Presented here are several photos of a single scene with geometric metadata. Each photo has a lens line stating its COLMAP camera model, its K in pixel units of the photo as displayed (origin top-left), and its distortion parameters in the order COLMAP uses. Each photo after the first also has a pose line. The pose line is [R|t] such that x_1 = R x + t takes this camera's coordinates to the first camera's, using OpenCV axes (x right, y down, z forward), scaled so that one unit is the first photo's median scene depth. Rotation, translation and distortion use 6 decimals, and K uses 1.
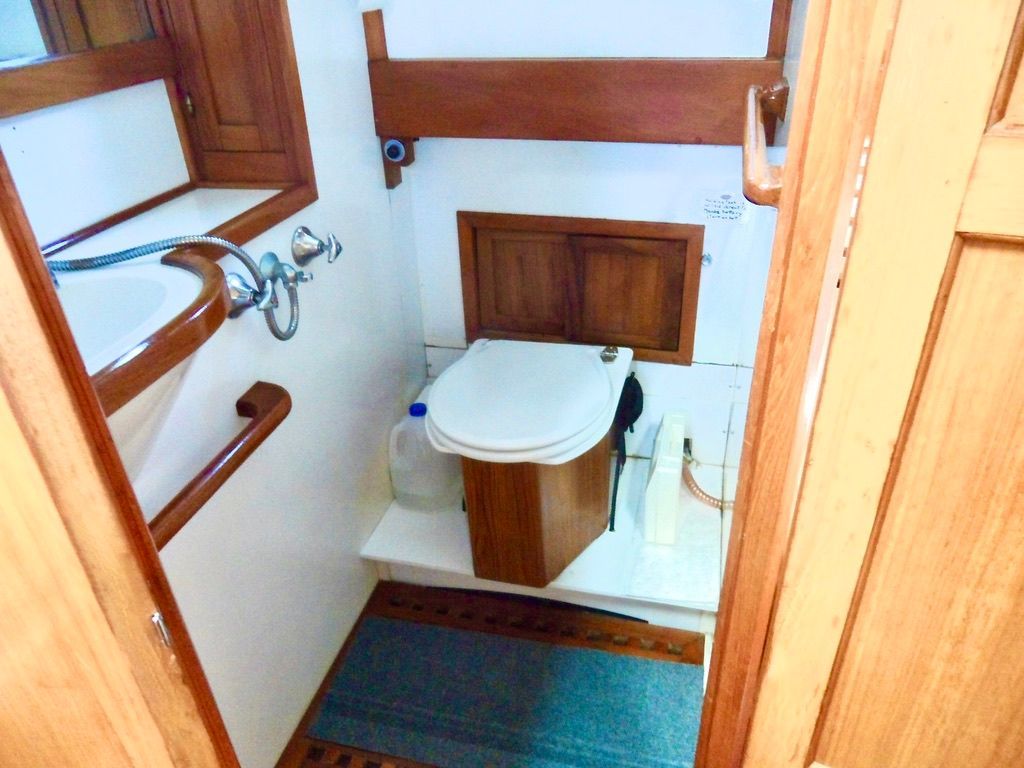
lens RADIAL K [[728.5, 0, 517.3], [0, 728.5, 377.3], [0, 0, 1]] dist [-0.045570, 0.046389]
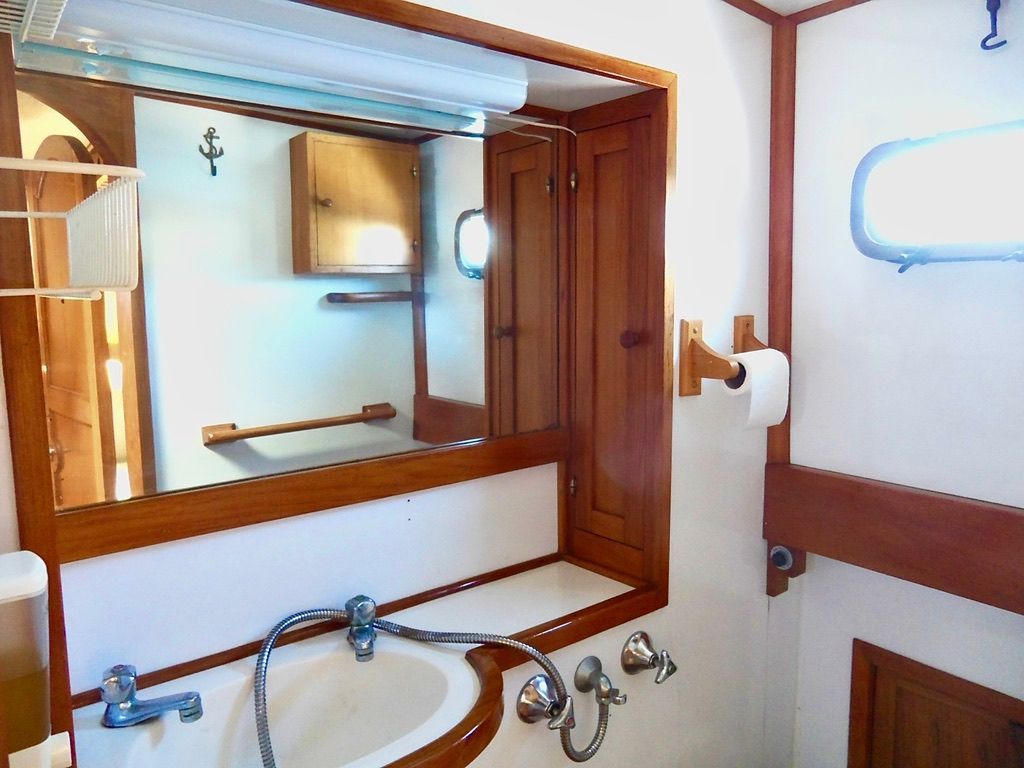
lens RADIAL K [[728.5, 0, 517.3], [0, 728.5, 377.3], [0, 0, 1]] dist [-0.045570, 0.046389]
pose [[0.797900, 0.085254, -0.596730, 0.100830], [-0.316609, 0.901673, -0.294524, -0.180832], [0.512946, 0.423931, 0.746438, 0.095619]]
